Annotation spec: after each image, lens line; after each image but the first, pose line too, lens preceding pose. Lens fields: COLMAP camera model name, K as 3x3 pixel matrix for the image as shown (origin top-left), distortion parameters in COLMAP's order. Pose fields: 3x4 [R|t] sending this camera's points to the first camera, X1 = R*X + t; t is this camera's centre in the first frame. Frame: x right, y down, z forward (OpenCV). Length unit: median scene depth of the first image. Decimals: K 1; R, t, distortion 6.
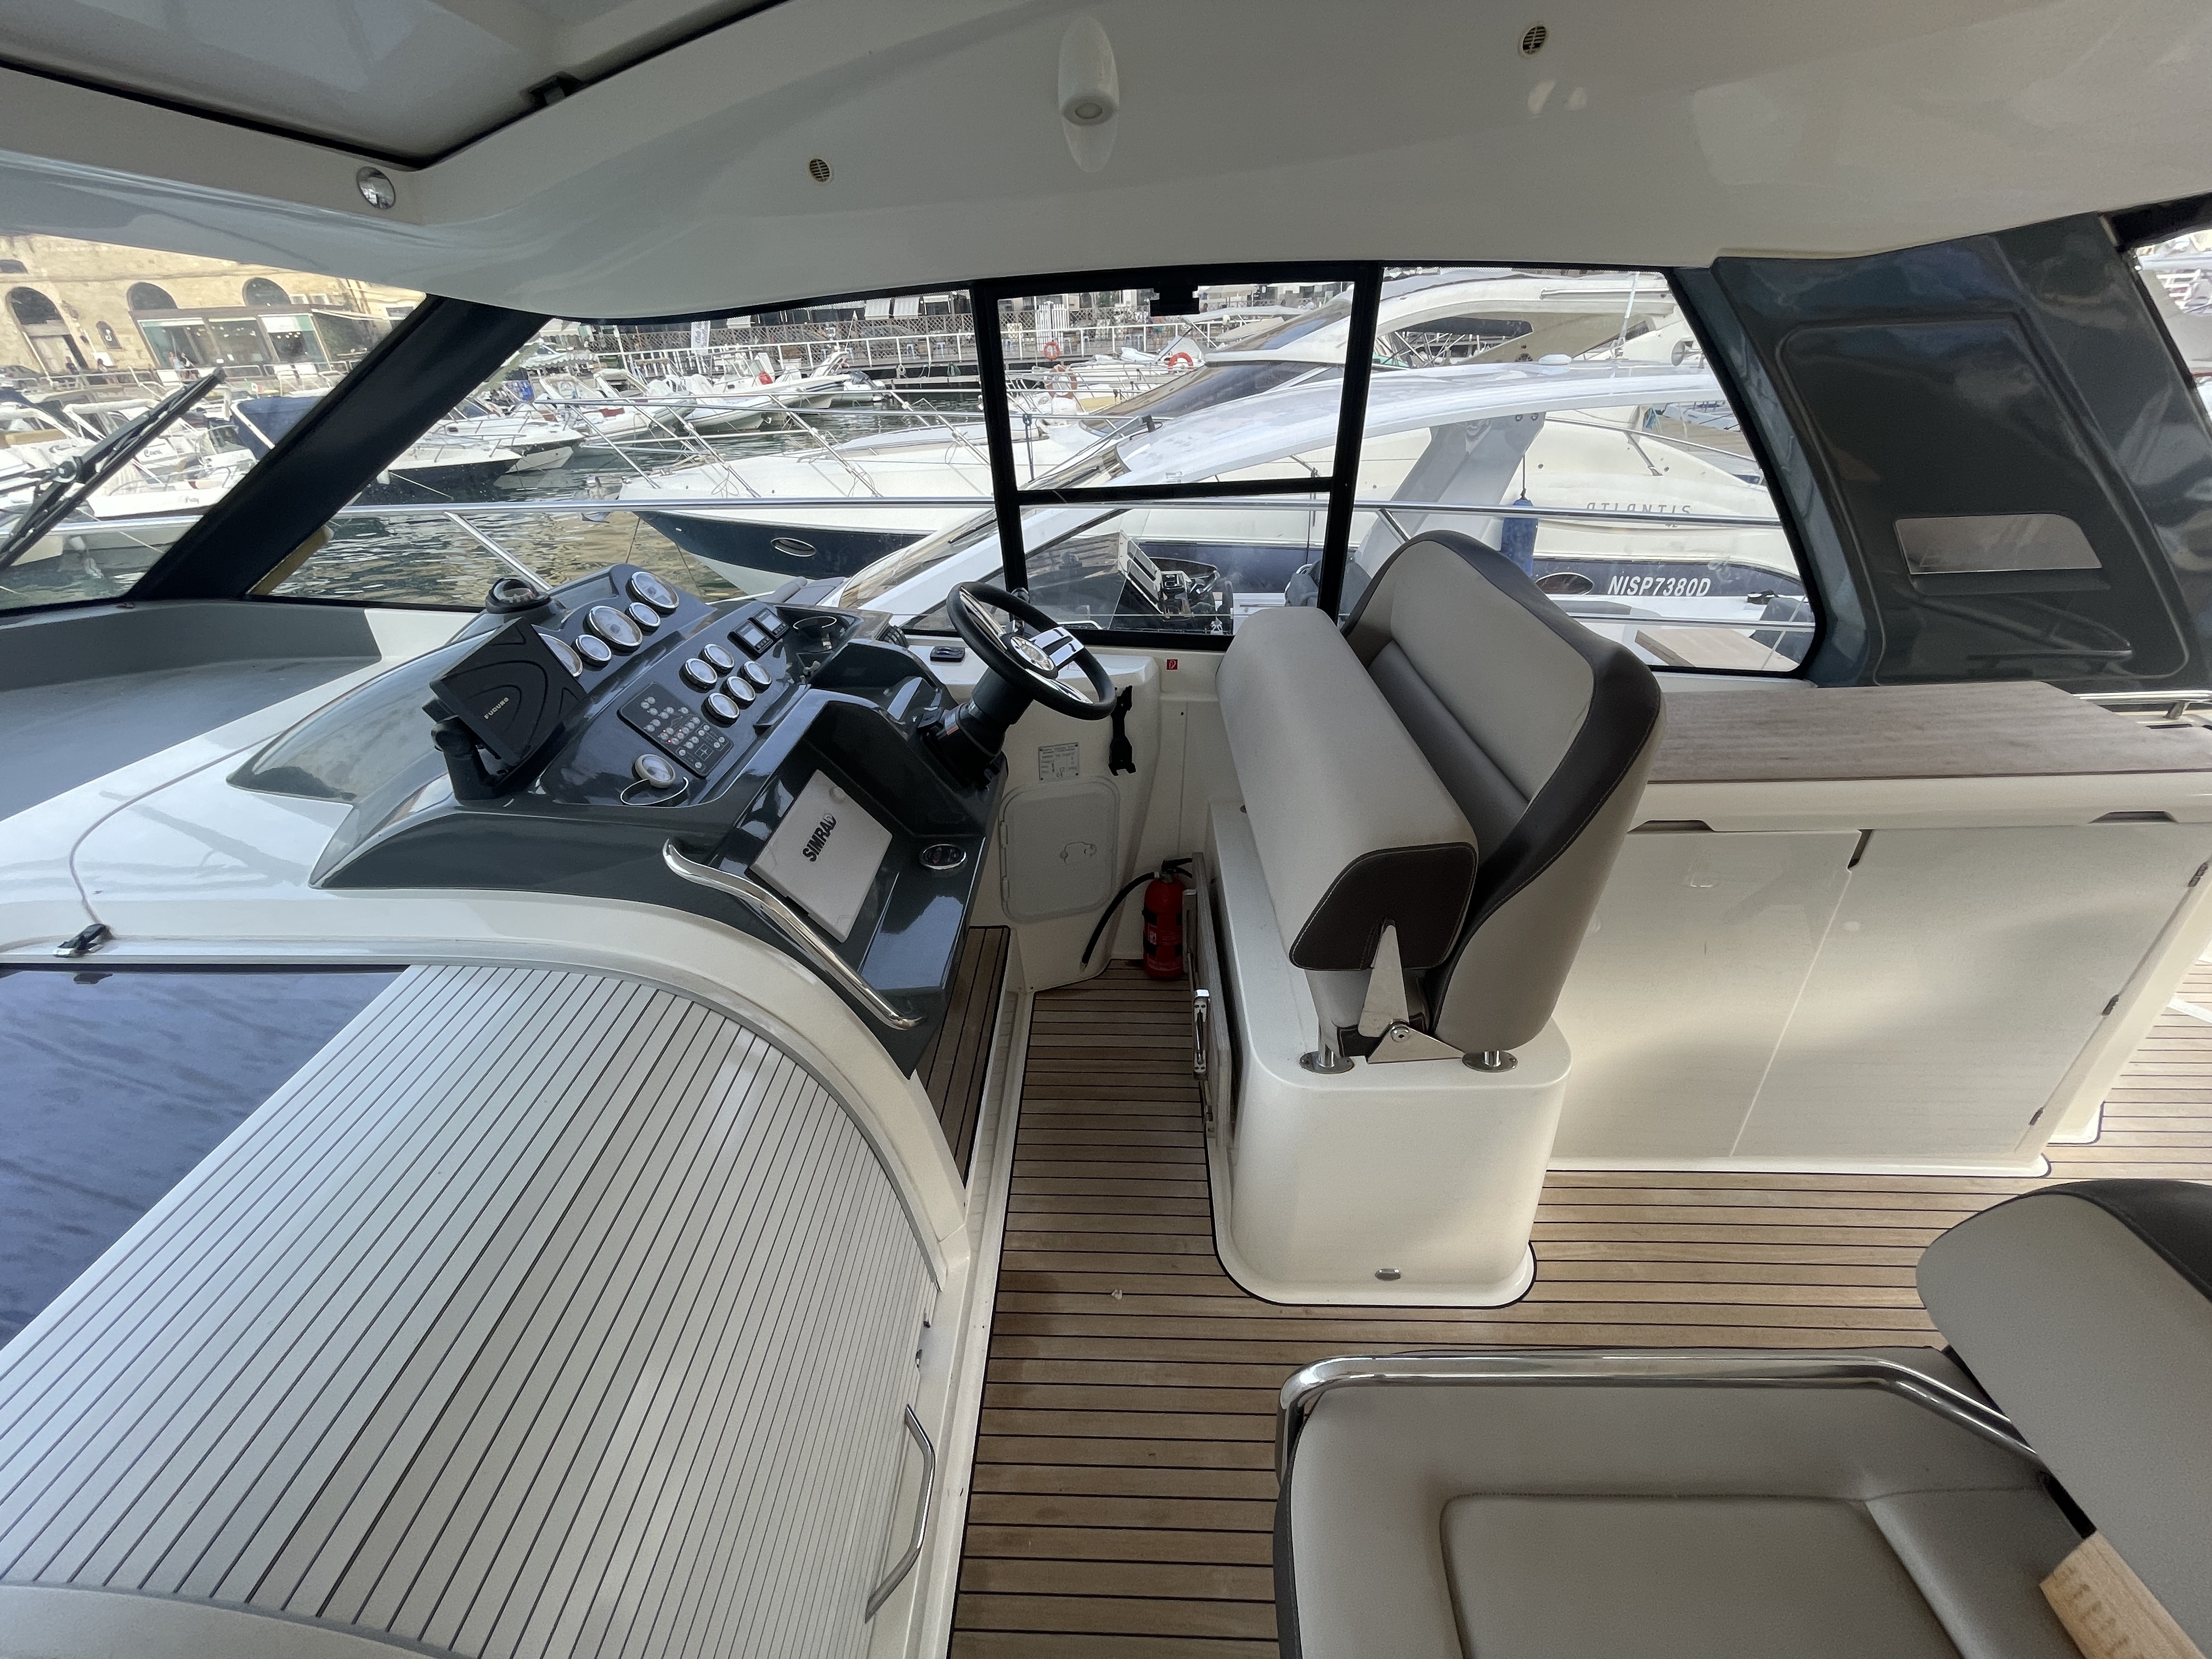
lens RADIAL K [[887.5, 0, 1114.2], [0, 887.5, 835.9], [0, 0, 1]] dist [0.001518, 0.000075]
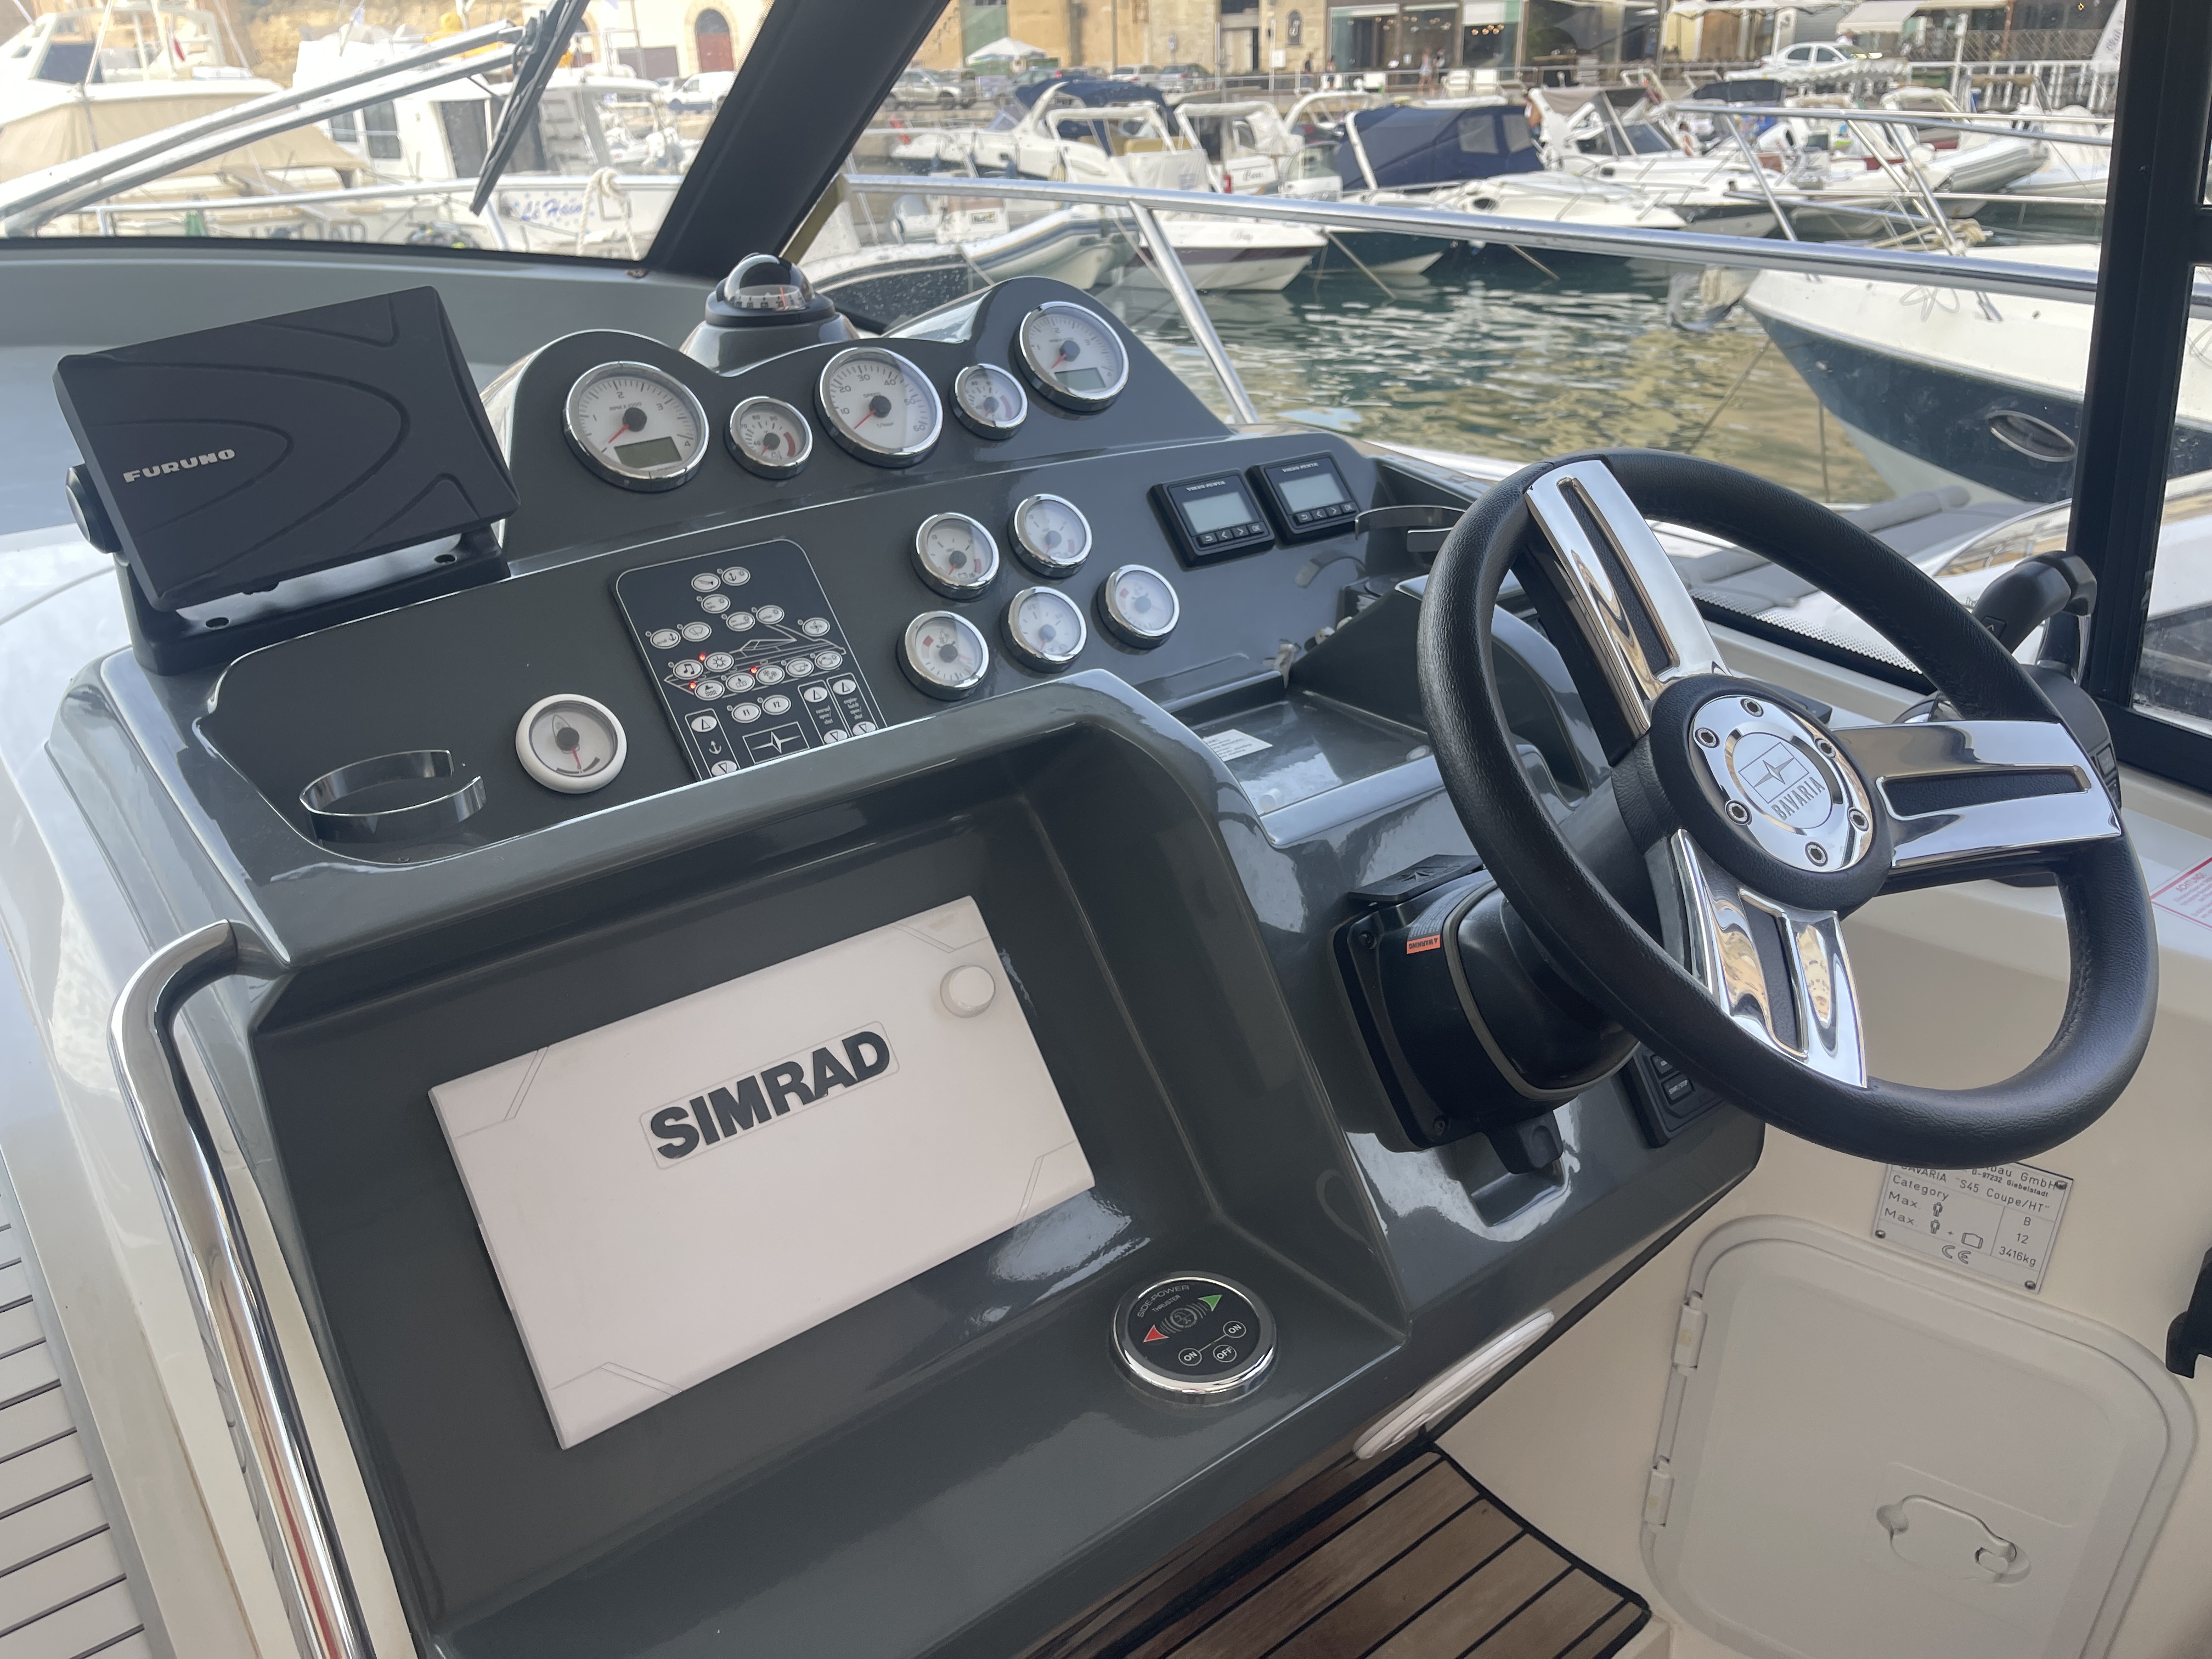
lens RADIAL K [[1684.5, 0, 1101.4], [0, 1684.5, 830.6], [0, 0, 1]] dist [0.094939, -0.135959]
pose [[0.622525, 0.336476, -0.706574, 0.092374], [-0.394011, 0.914834, 0.088509, -0.122710], [0.676179, 0.223299, 0.702082, 0.420179]]
